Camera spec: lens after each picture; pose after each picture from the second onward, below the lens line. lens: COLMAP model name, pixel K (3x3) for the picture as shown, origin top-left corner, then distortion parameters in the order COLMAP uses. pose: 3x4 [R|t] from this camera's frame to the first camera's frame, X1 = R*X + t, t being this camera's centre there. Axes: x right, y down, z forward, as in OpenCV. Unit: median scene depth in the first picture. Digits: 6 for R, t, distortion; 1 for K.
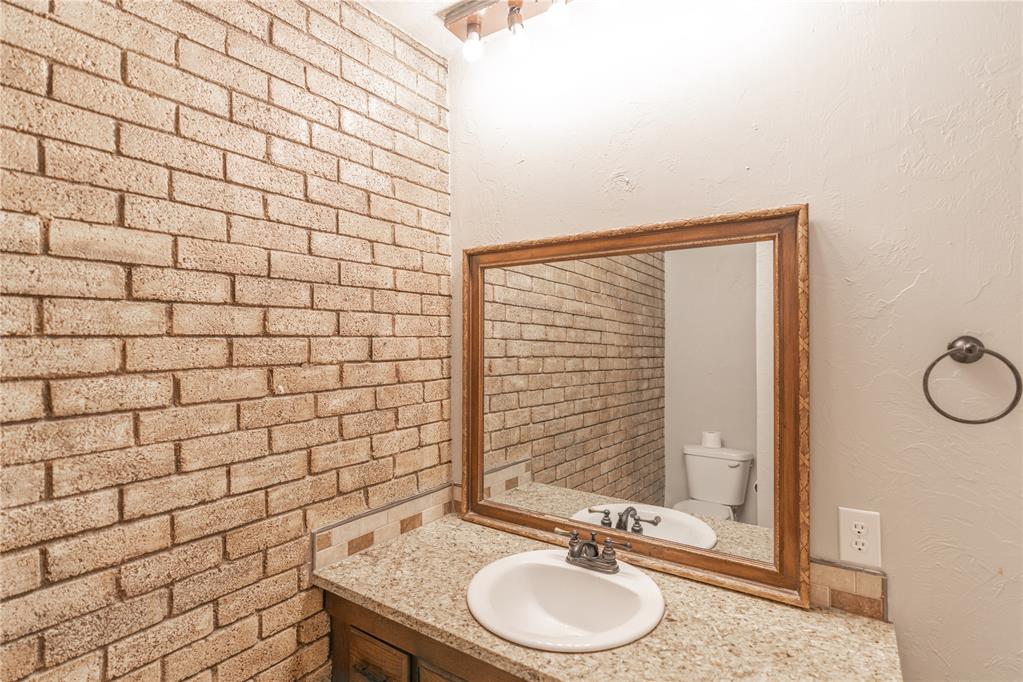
lens RADIAL K [[513.2, 0, 512.3], [0, 513.2, 343.0], [0, 0, 1]] dist [0.003567, 0.000726]
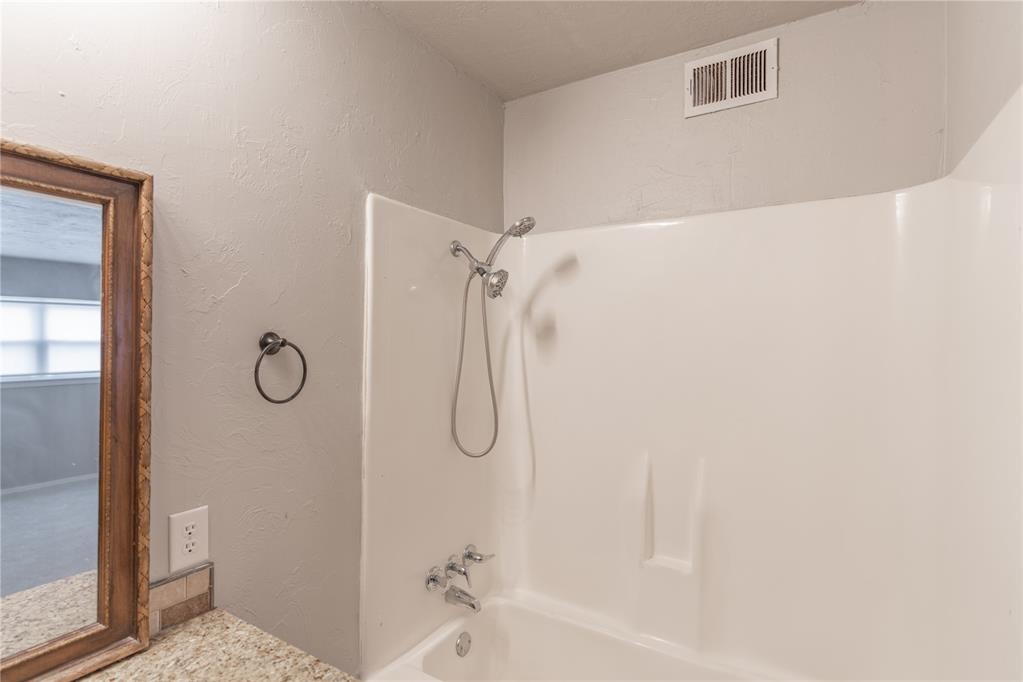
lens RADIAL K [[513.2, 0, 511.3], [0, 513.2, 339.8], [0, 0, 1]] dist [0.003567, 0.000726]
pose [[-0.055358, 0.006216, 0.998447, -0.376840], [0.002231, 0.999979, -0.006102, 0.013369], [-0.998464, 0.001889, -0.055371, 0.521928]]
